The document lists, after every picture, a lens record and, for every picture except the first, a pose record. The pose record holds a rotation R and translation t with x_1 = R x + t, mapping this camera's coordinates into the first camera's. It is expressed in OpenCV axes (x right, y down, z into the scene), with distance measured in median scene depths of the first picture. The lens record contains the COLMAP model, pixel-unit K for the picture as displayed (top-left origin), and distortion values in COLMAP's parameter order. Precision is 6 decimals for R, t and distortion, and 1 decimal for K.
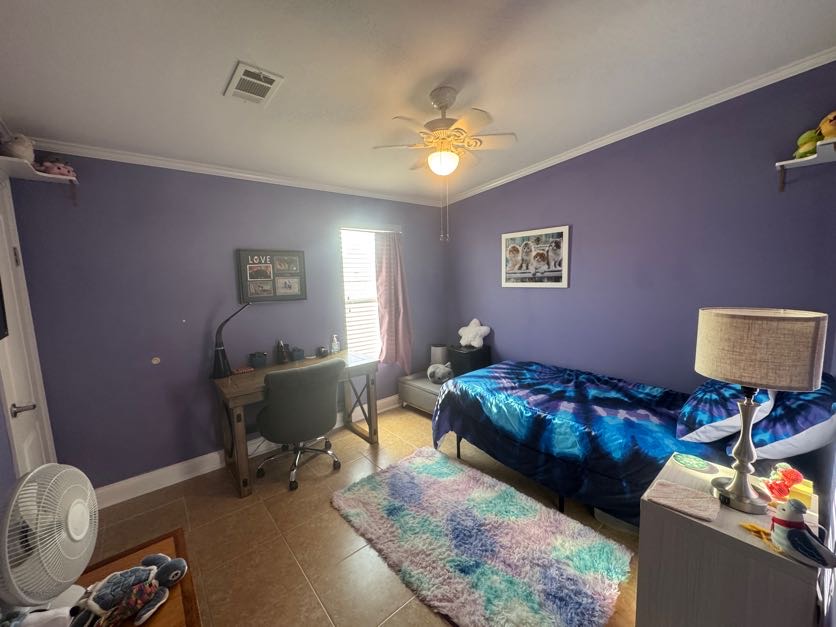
lens RADIAL K [[334.3, 0, 419.9], [0, 334.3, 313.8], [0, 0, 1]] dist [-0.000856, 0.000411]
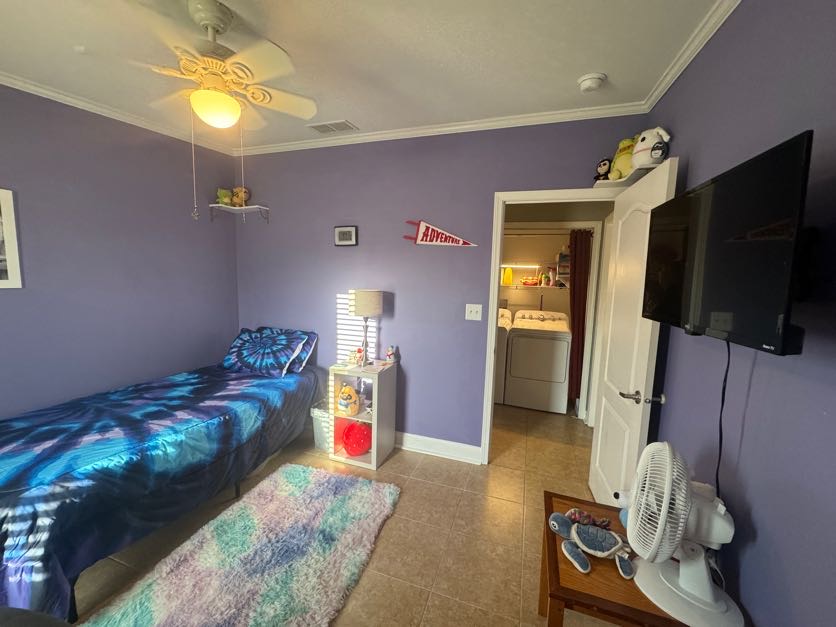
lens RADIAL K [[334.3, 0, 417.1], [0, 334.3, 313.1], [0, 0, 1]] dist [-0.000856, 0.000411]
pose [[-0.519980, -0.077617, 0.850645, -0.642979], [0.084178, 0.986359, 0.141456, -0.071951], [-0.850021, 0.145160, -0.506353, 0.868192]]
